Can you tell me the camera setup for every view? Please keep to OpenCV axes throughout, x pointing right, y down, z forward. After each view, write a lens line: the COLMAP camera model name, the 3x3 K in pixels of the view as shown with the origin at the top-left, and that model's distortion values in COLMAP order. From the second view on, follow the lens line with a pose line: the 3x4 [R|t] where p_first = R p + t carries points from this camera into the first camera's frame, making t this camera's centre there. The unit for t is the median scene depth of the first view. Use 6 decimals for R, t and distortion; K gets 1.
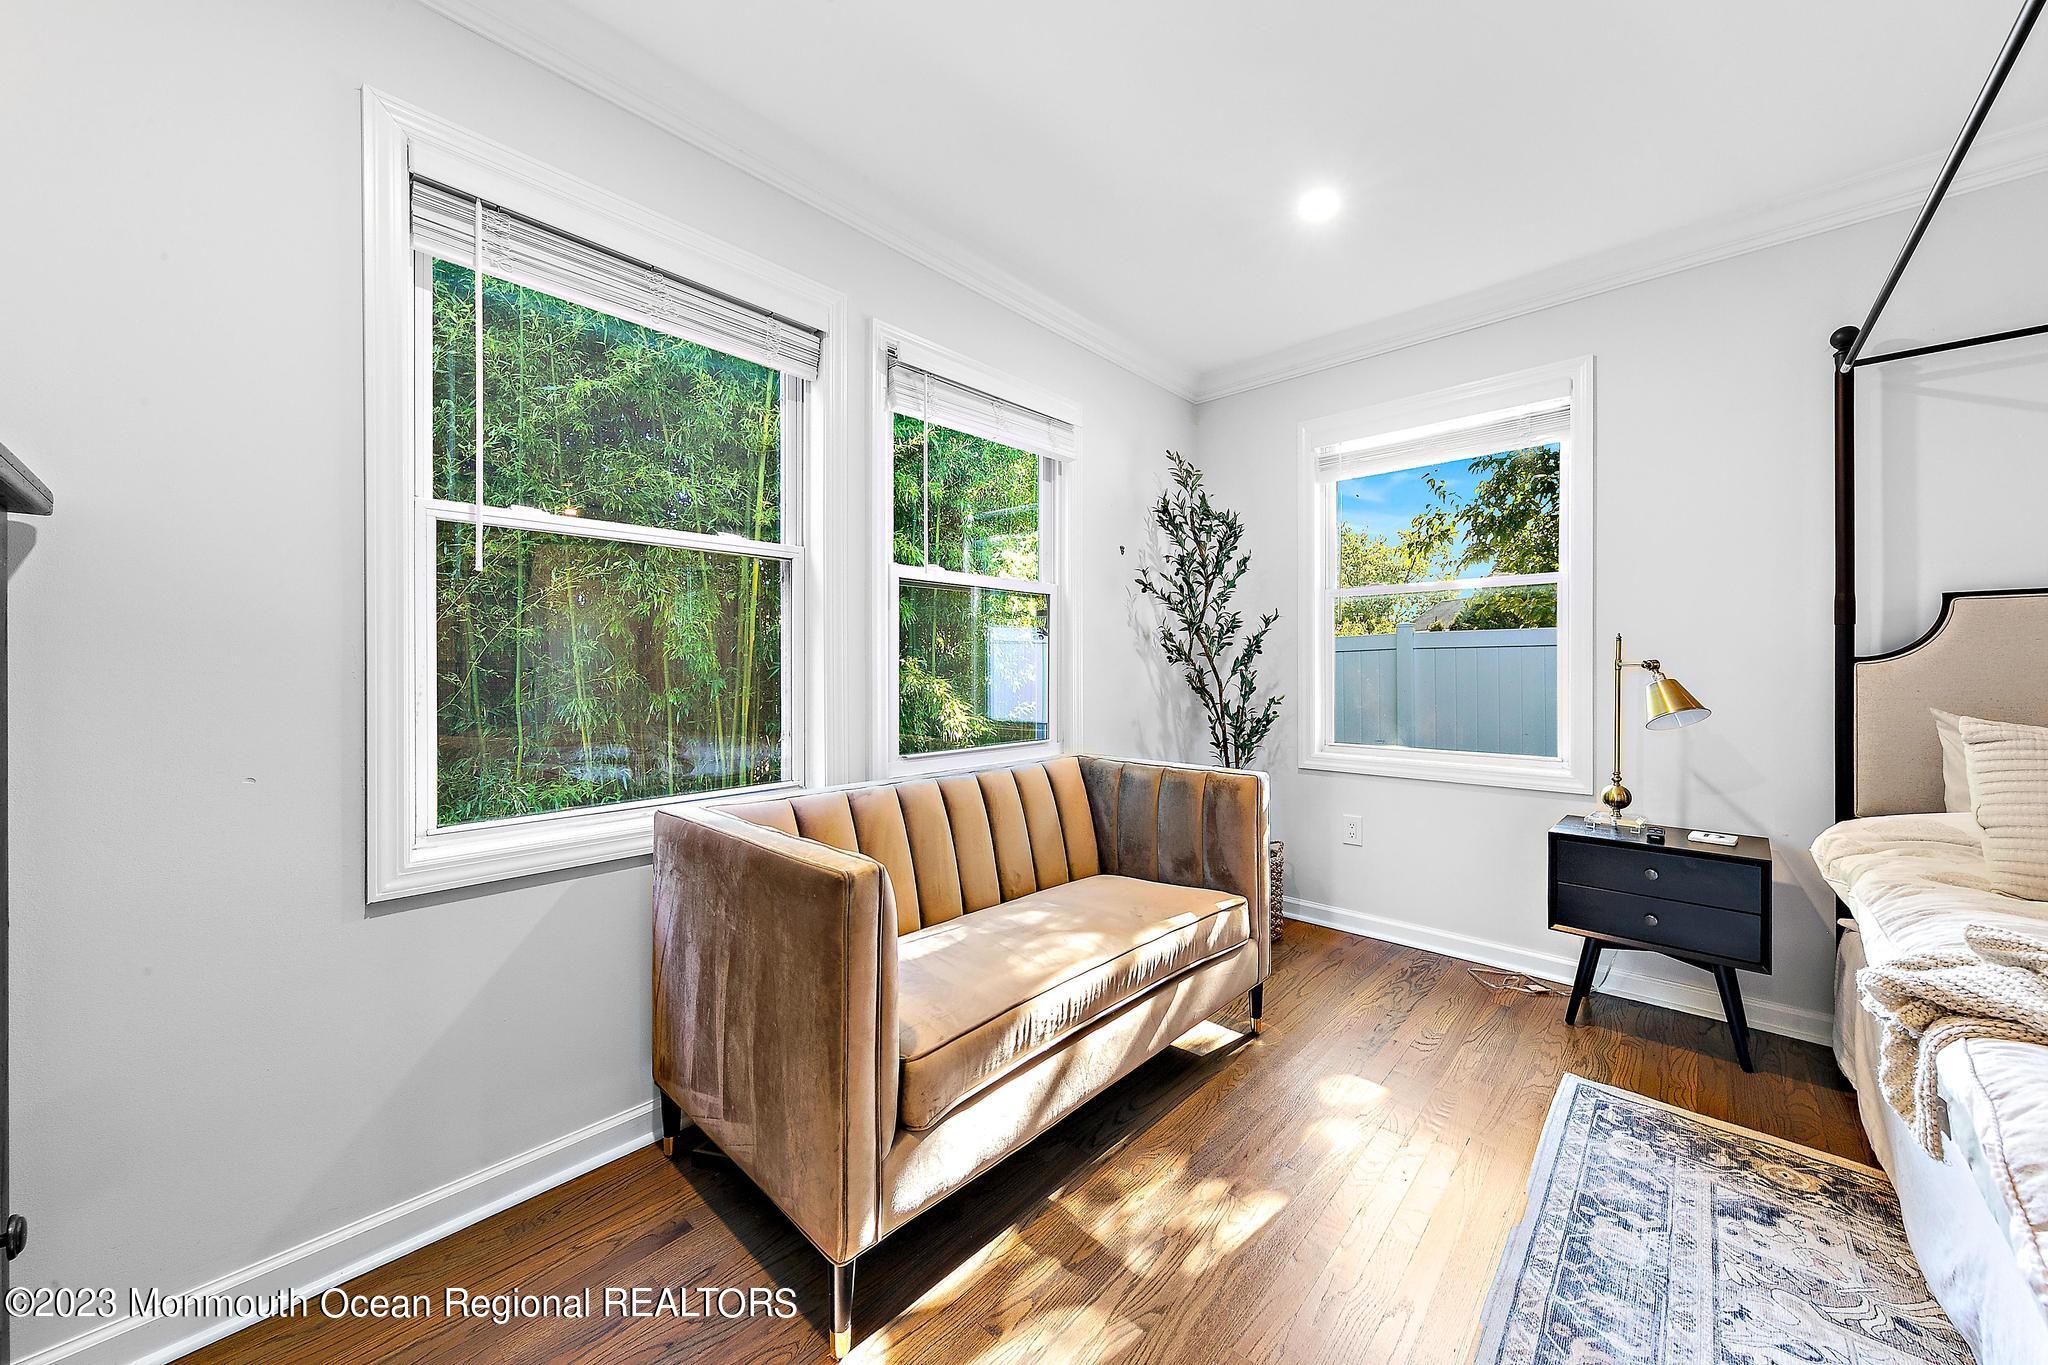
lens RADIAL K [[746.1, 0, 1034.6], [0, 746.1, 672.0], [0, 0, 1]] dist [0.010748, 0.000355]
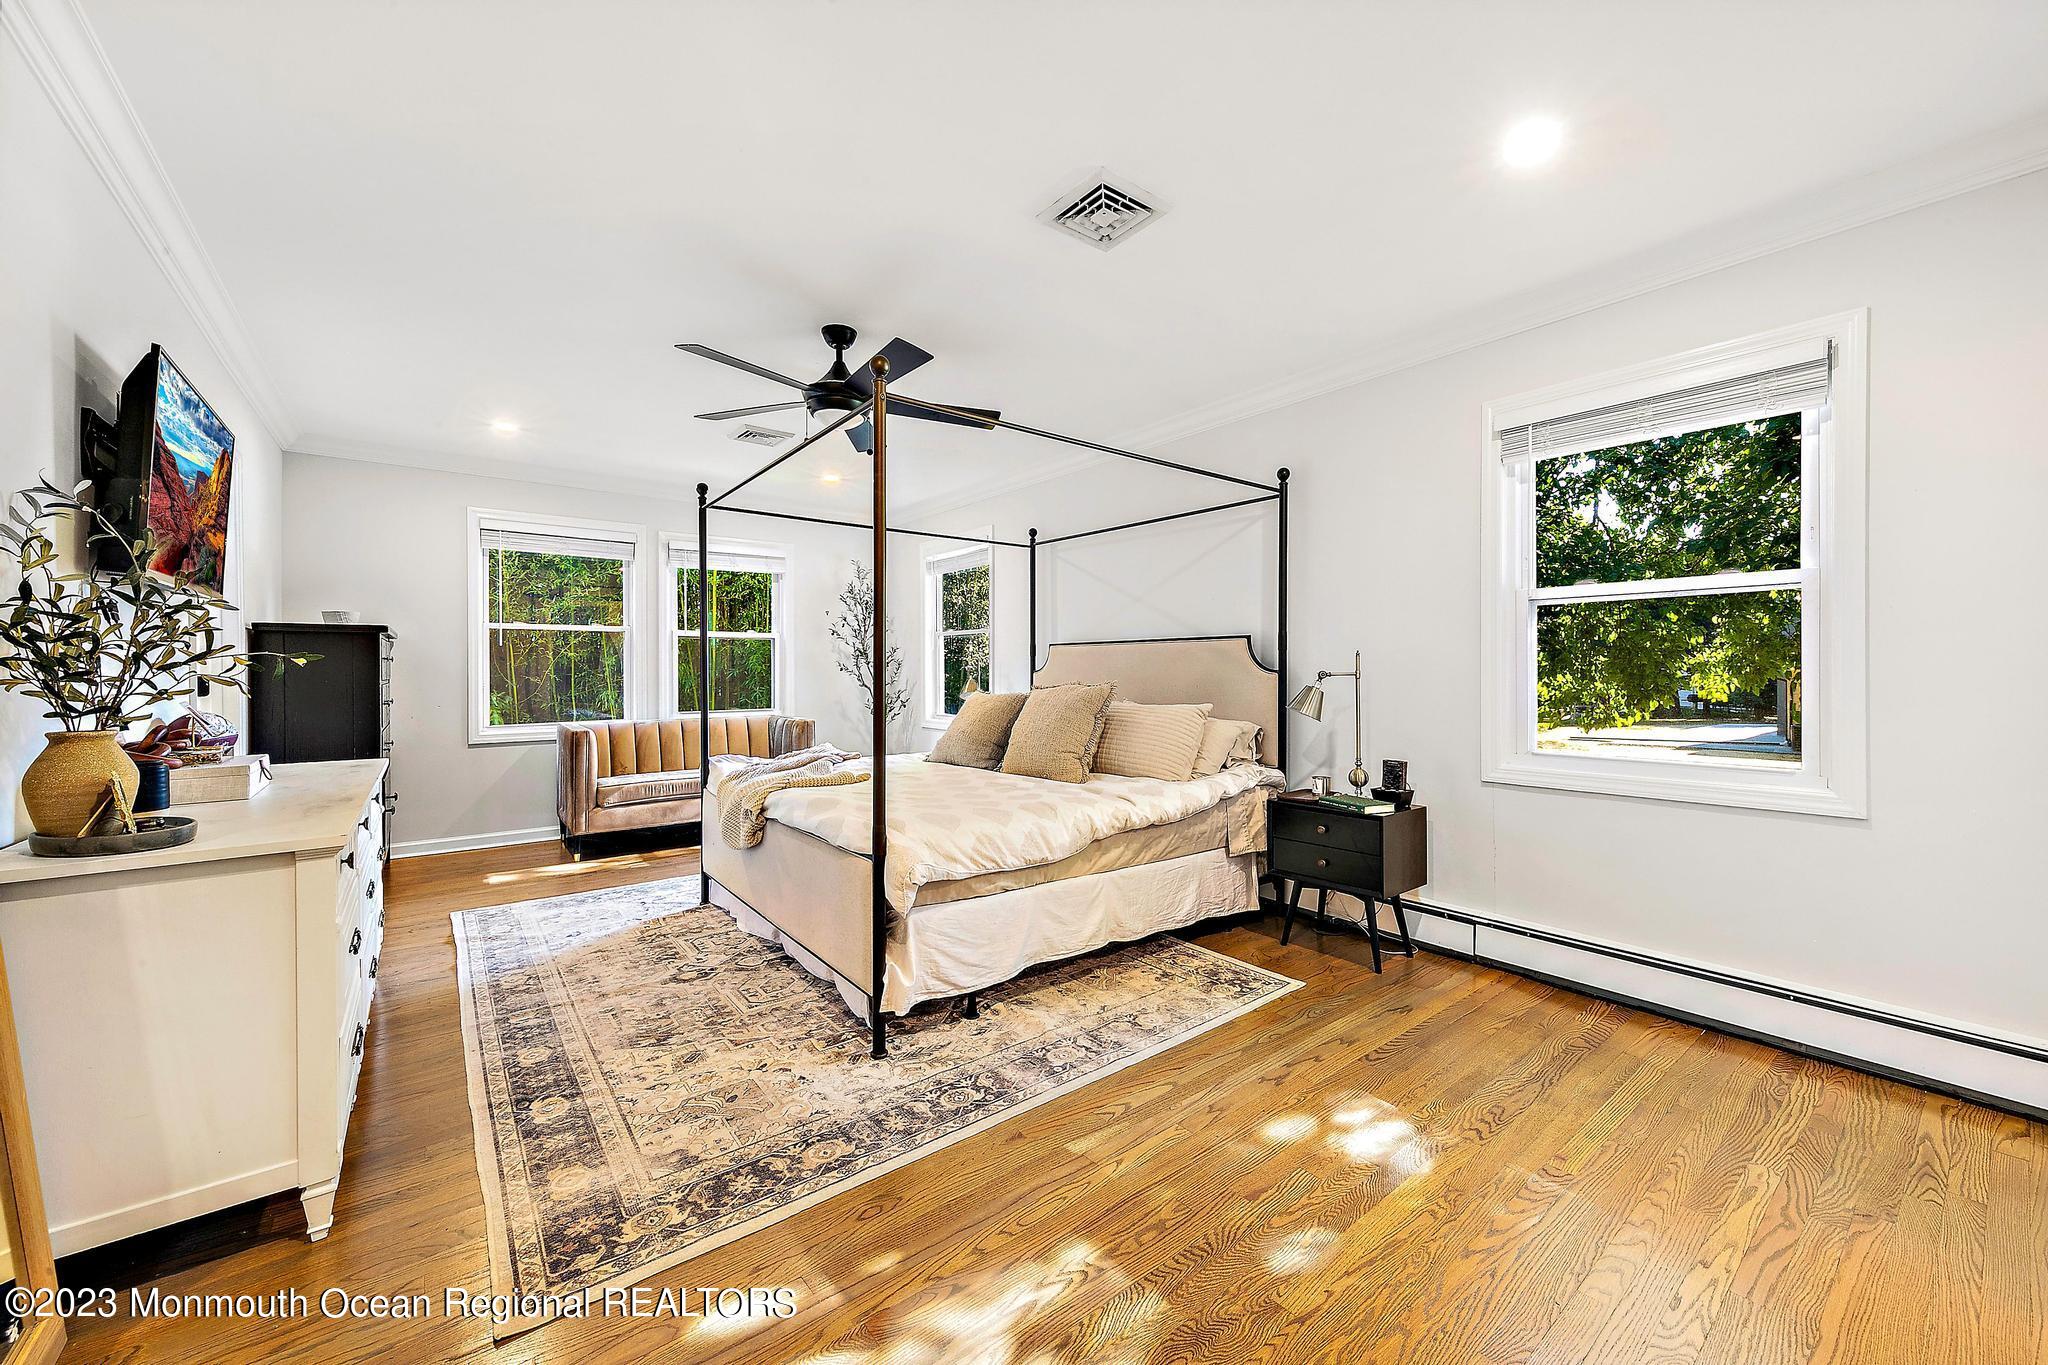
lens RADIAL K [[779.9, 0, 1023.9], [0, 779.9, 684.7], [0, 0, 1]] dist [-0.008240, -0.000297]
pose [[0.980098, 0.008355, -0.198340, 1.661796], [-0.006600, 0.999933, 0.009507, -0.006857], [0.198406, -0.008009, 0.980087, -1.425130]]
